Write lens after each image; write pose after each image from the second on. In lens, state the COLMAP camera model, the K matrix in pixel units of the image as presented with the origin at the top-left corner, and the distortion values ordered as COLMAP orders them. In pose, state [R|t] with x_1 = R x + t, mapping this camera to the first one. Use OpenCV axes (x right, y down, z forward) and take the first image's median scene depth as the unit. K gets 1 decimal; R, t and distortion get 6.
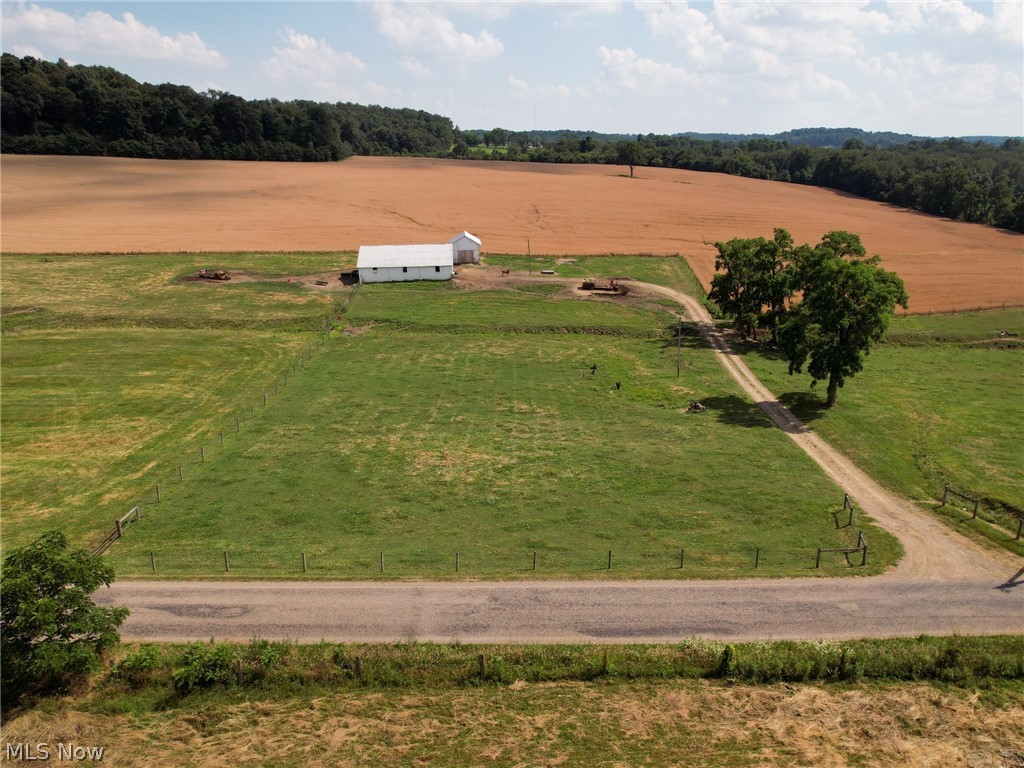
lens RADIAL K [[766.4, 0, 524.0], [0, 766.4, 394.8], [0, 0, 1]] dist [-0.078777, 0.086283]
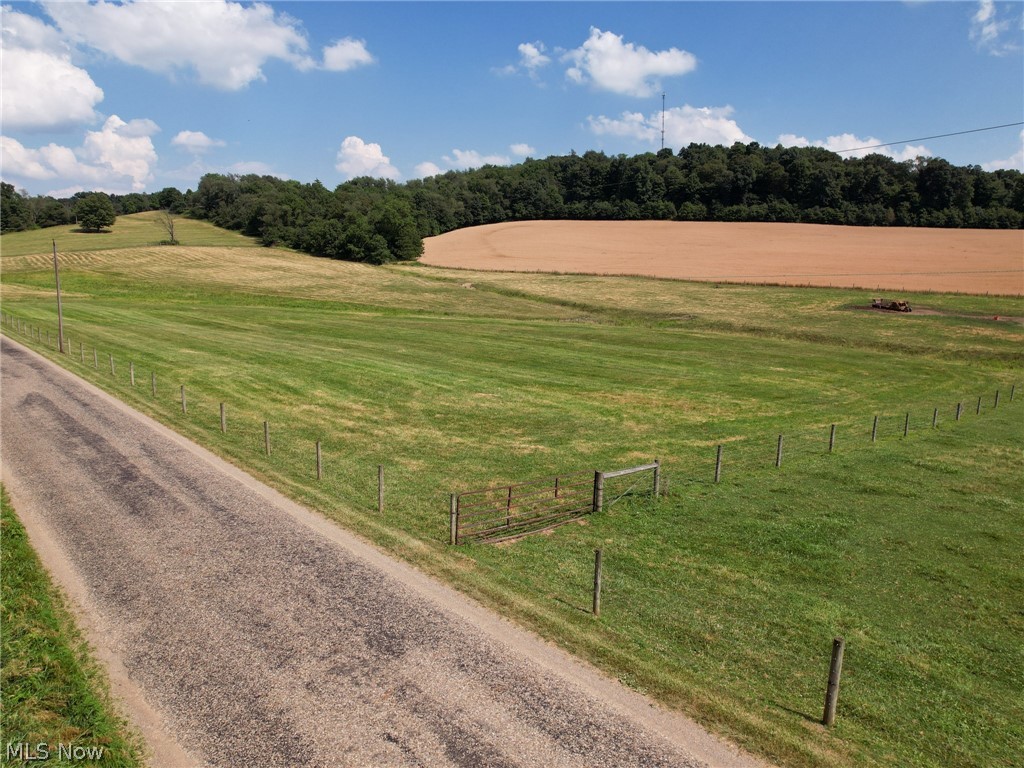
lens RADIAL K [[741.7, 0, 505.7], [0, 741.7, 393.6], [0, 0, 1]] dist [-0.080537, 0.073518]
pose [[0.648986, 0.141805, -0.747468, -0.089450], [-0.233616, 0.972155, -0.018405, 0.047440], [0.724045, 0.186565, 0.664043, 0.224174]]
